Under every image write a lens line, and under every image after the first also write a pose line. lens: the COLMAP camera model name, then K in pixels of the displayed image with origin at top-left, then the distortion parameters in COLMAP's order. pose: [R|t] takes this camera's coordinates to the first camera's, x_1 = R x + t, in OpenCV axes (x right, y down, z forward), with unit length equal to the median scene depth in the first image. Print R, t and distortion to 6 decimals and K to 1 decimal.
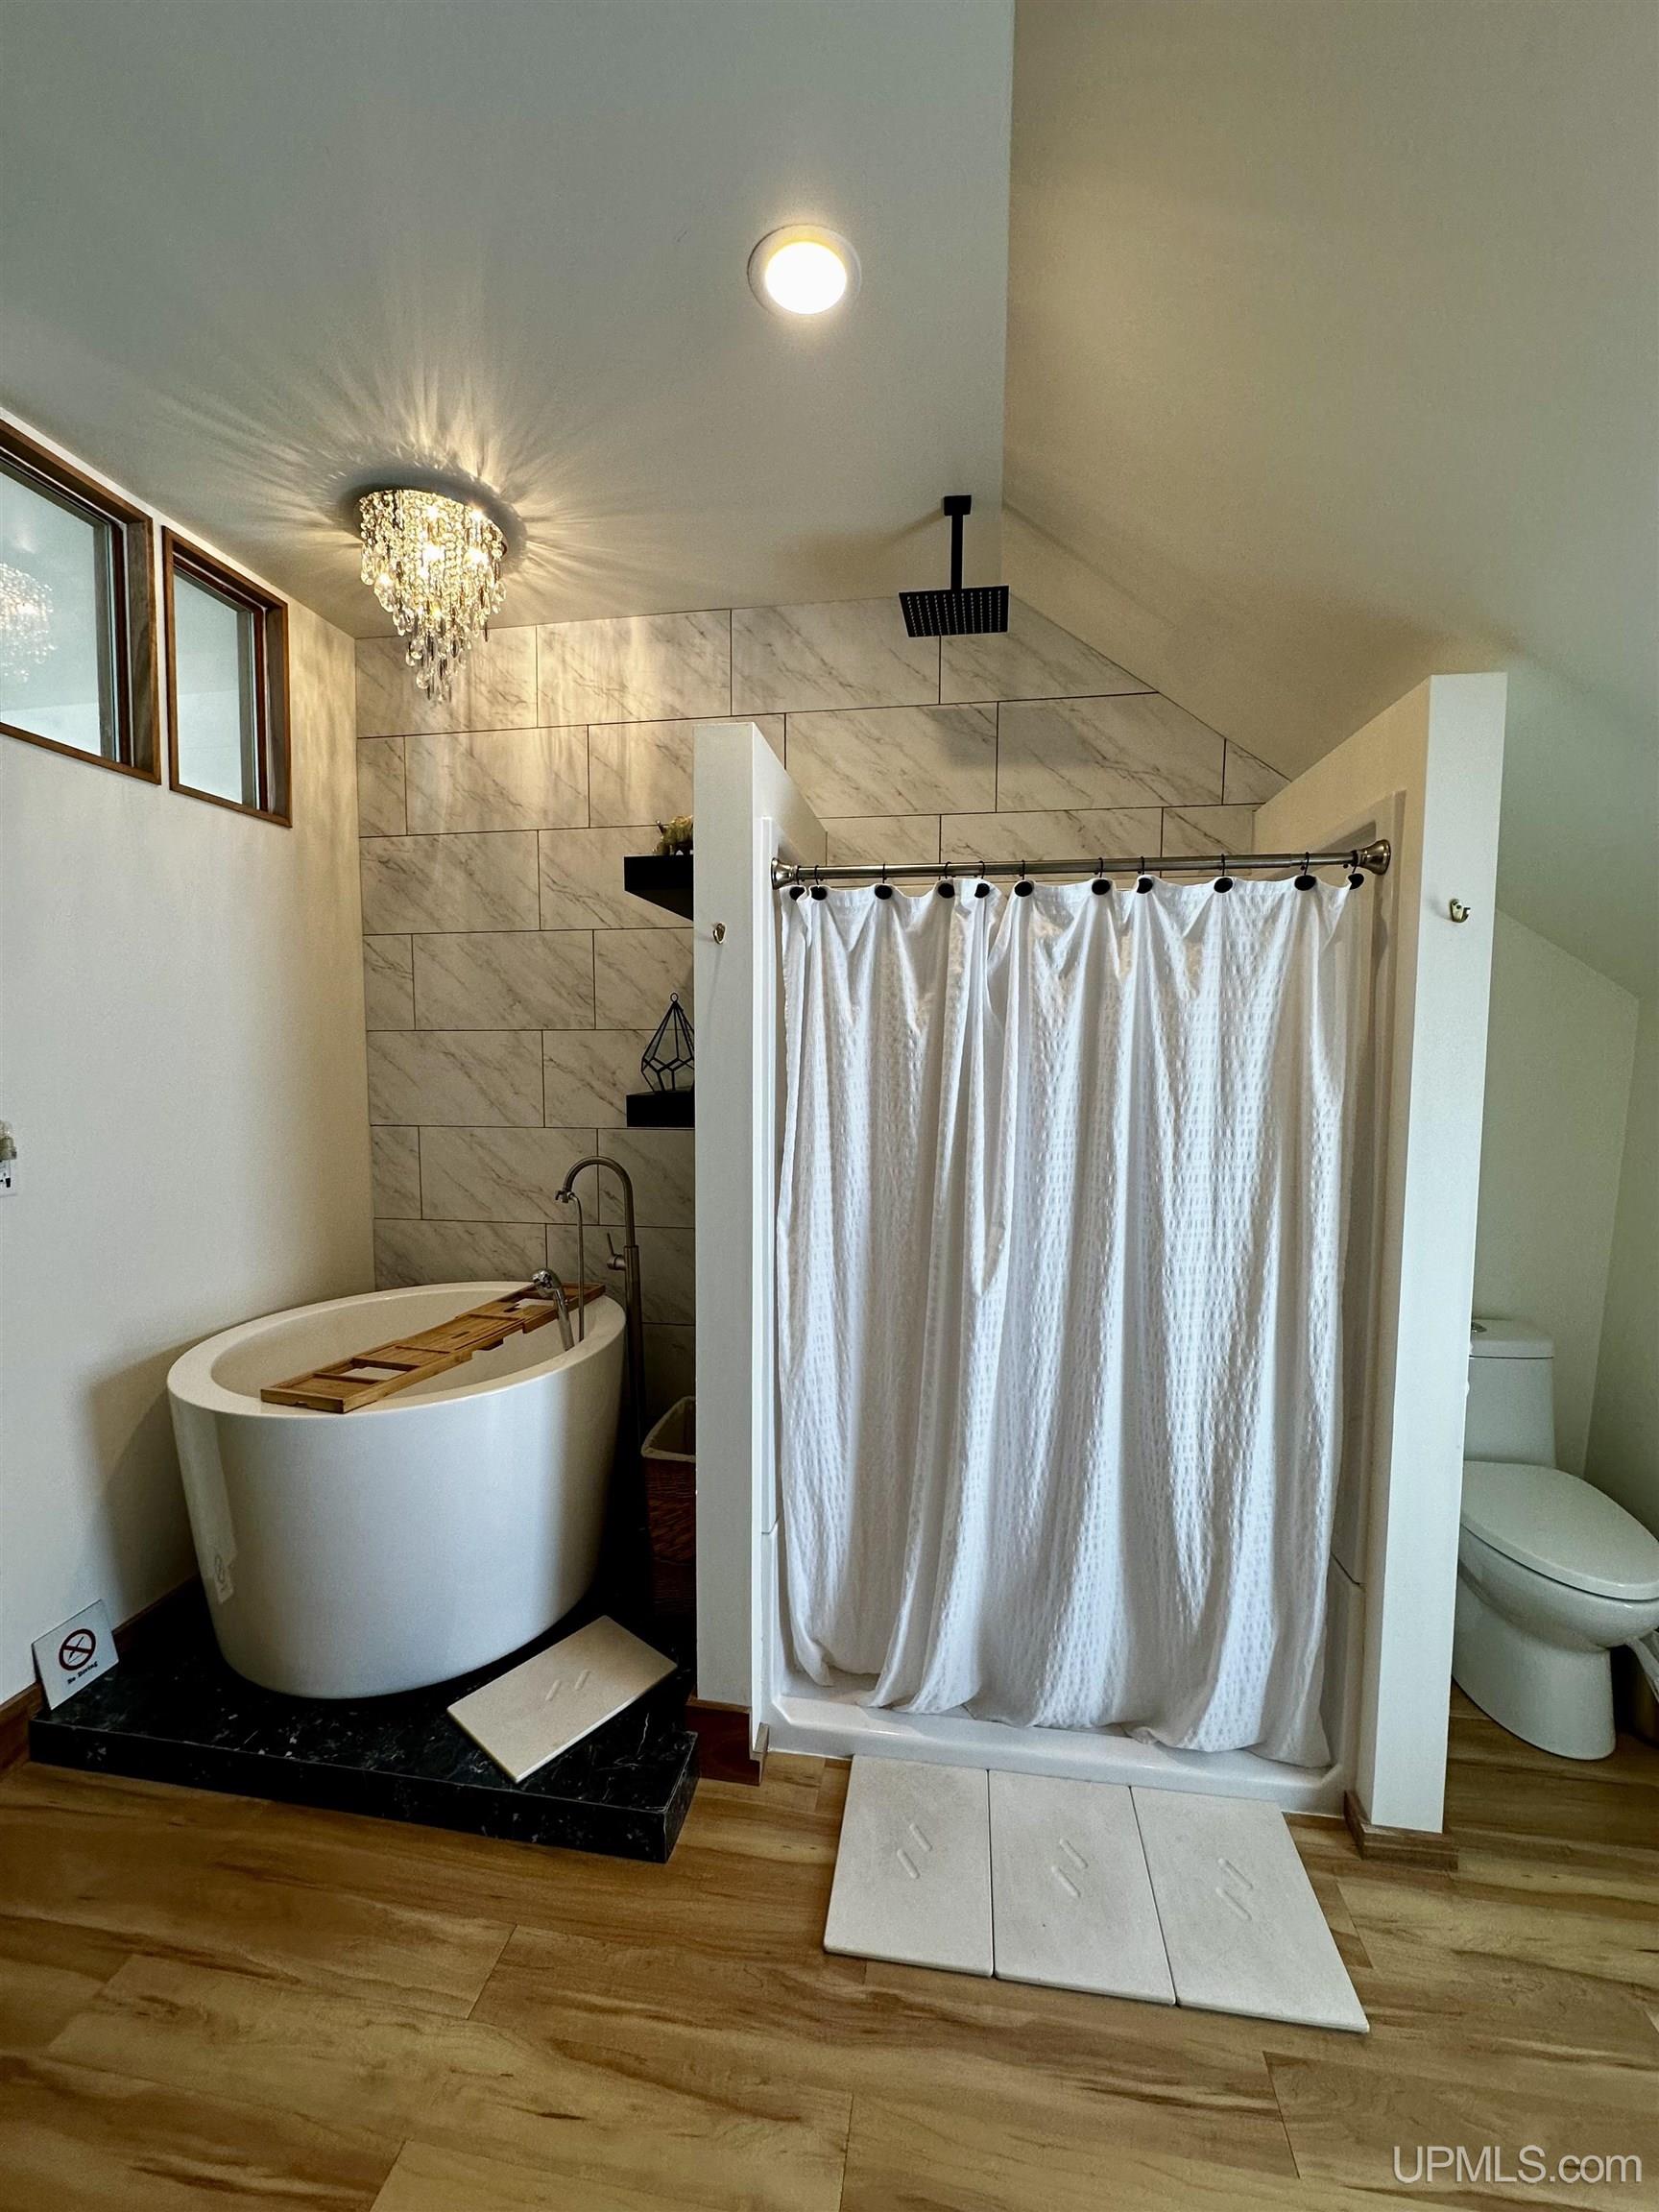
lens RADIAL K [[881.2, 0, 829.6], [0, 881.2, 1108.8], [0, 0, 1]] dist [-0.002602, 0.001053]
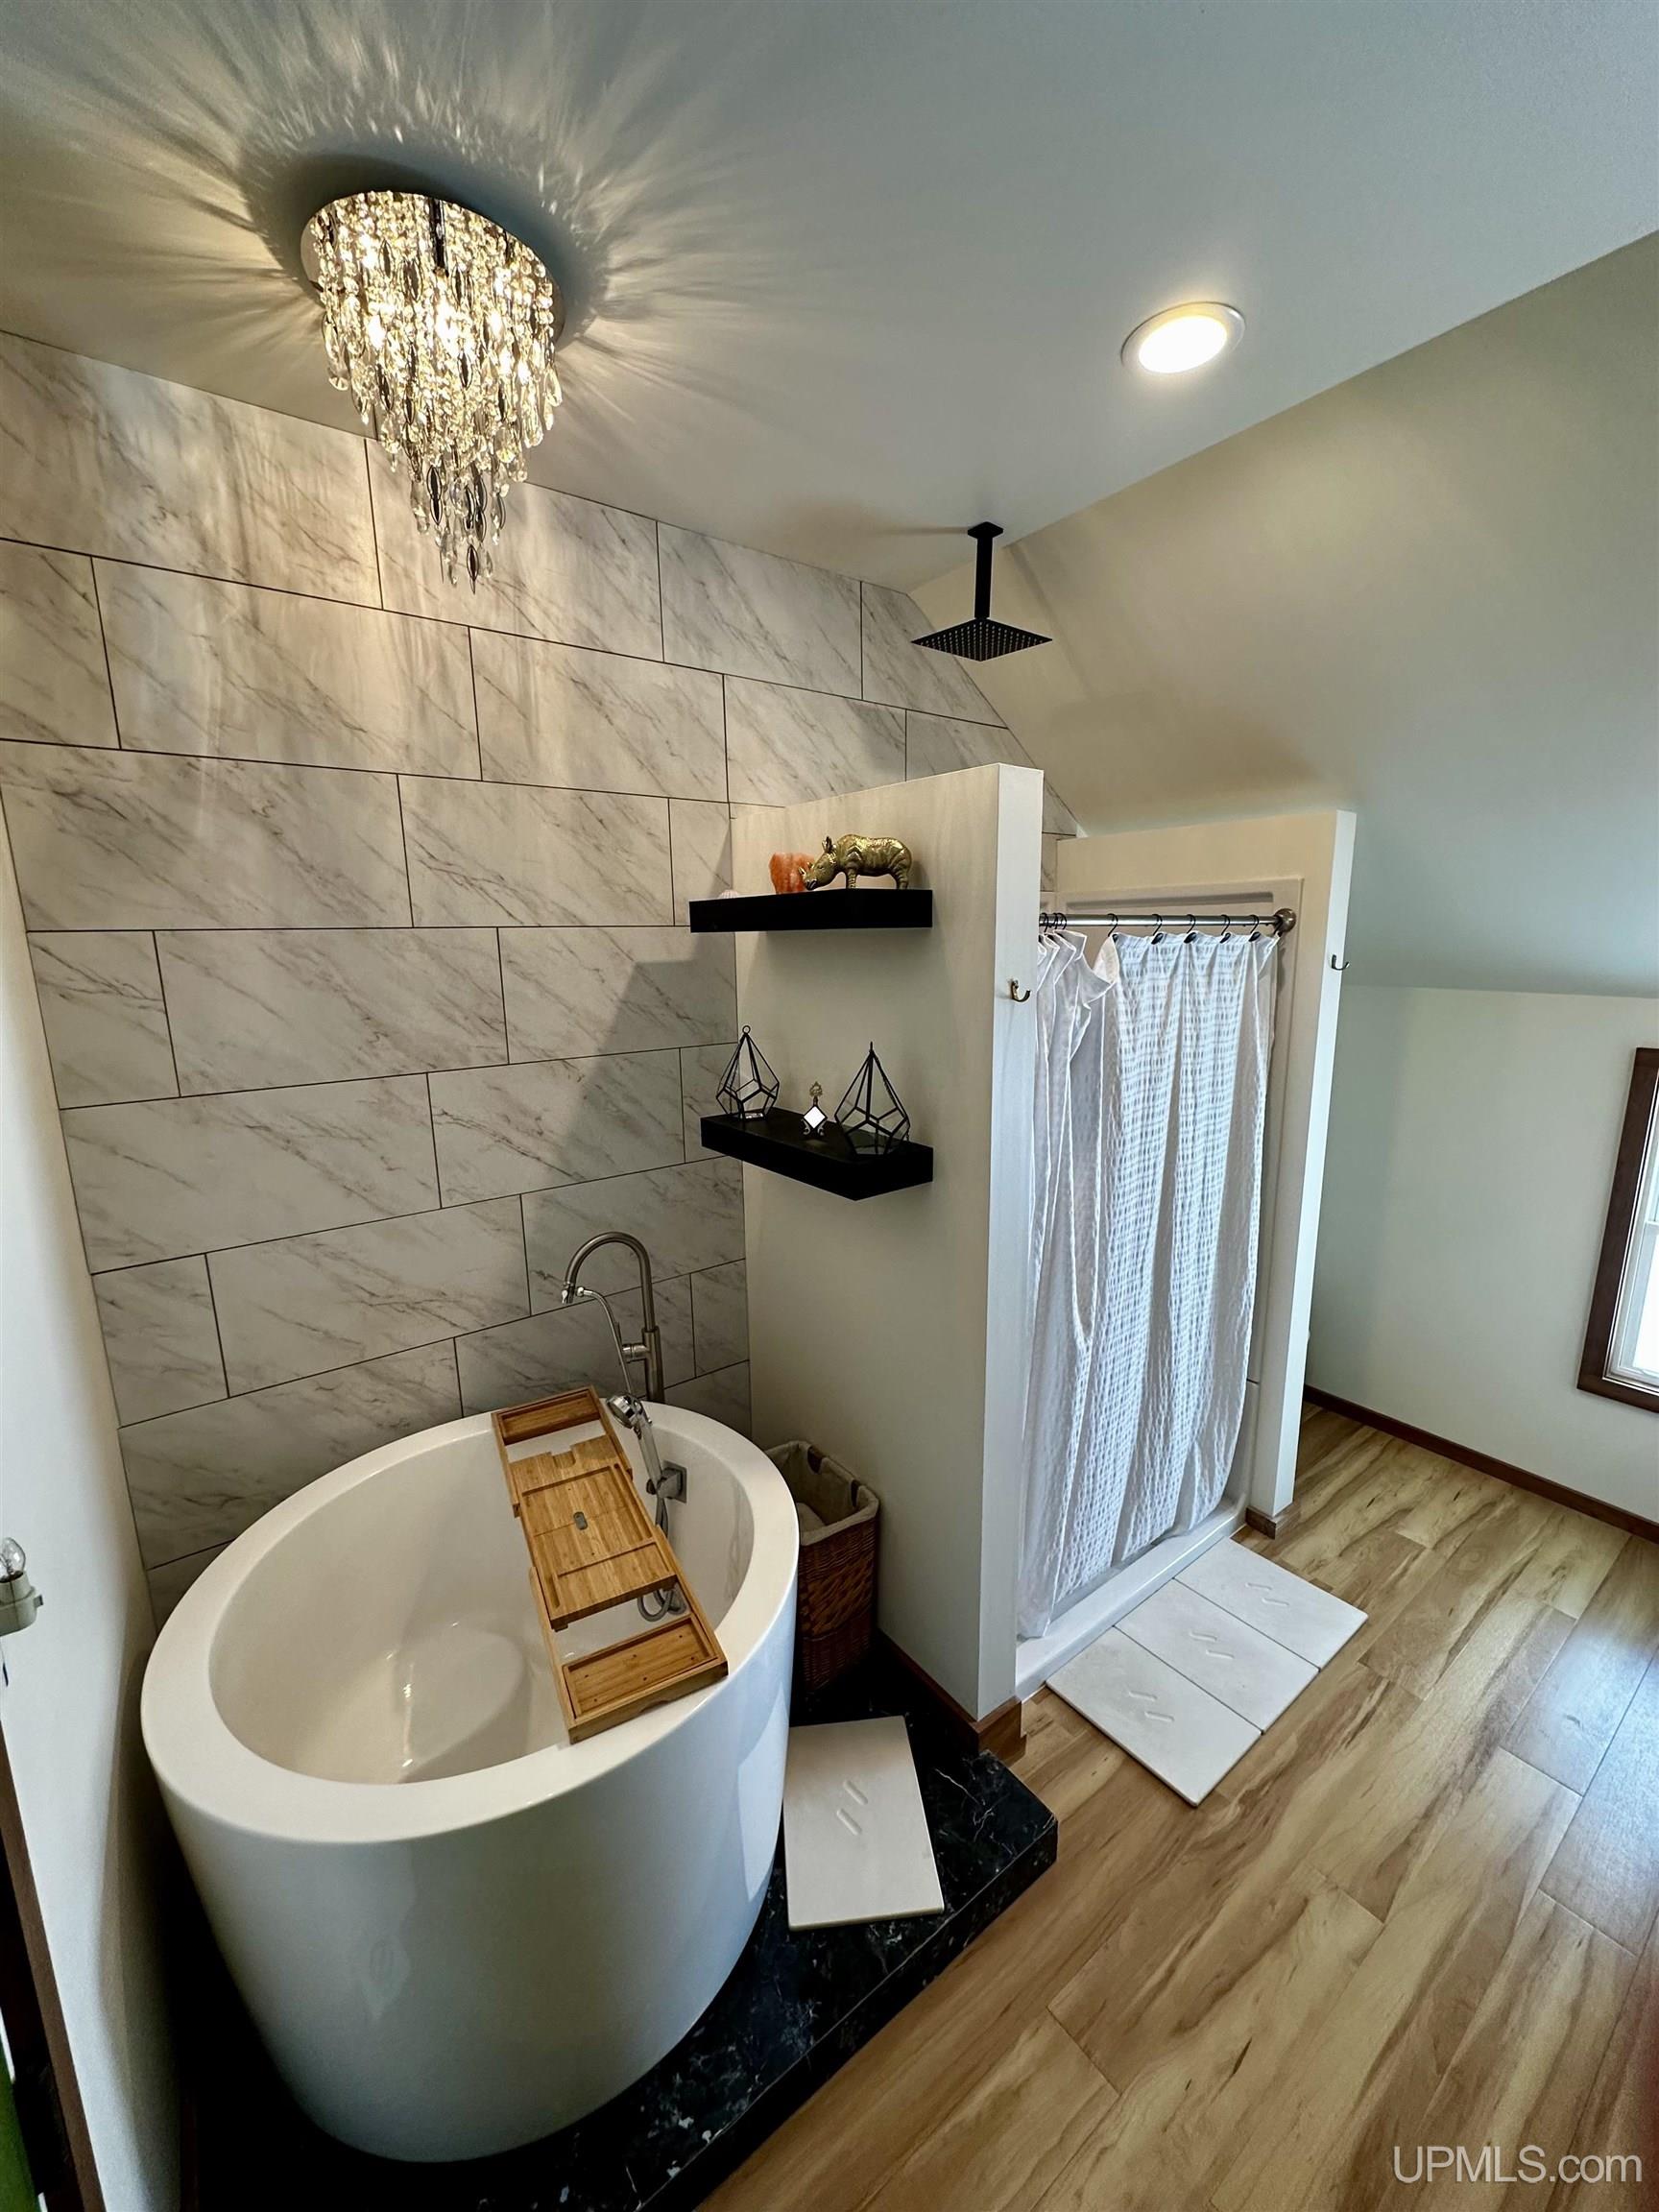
lens RADIAL K [[881.2, 0, 829.9], [0, 881.2, 1107.9], [0, 0, 1]] dist [-0.002602, 0.001053]
pose [[0.692679, -0.149638, 0.705553, -0.625806], [0.067827, 0.987421, 0.142829, -0.145673], [-0.718050, -0.051079, 0.694115, 0.305416]]
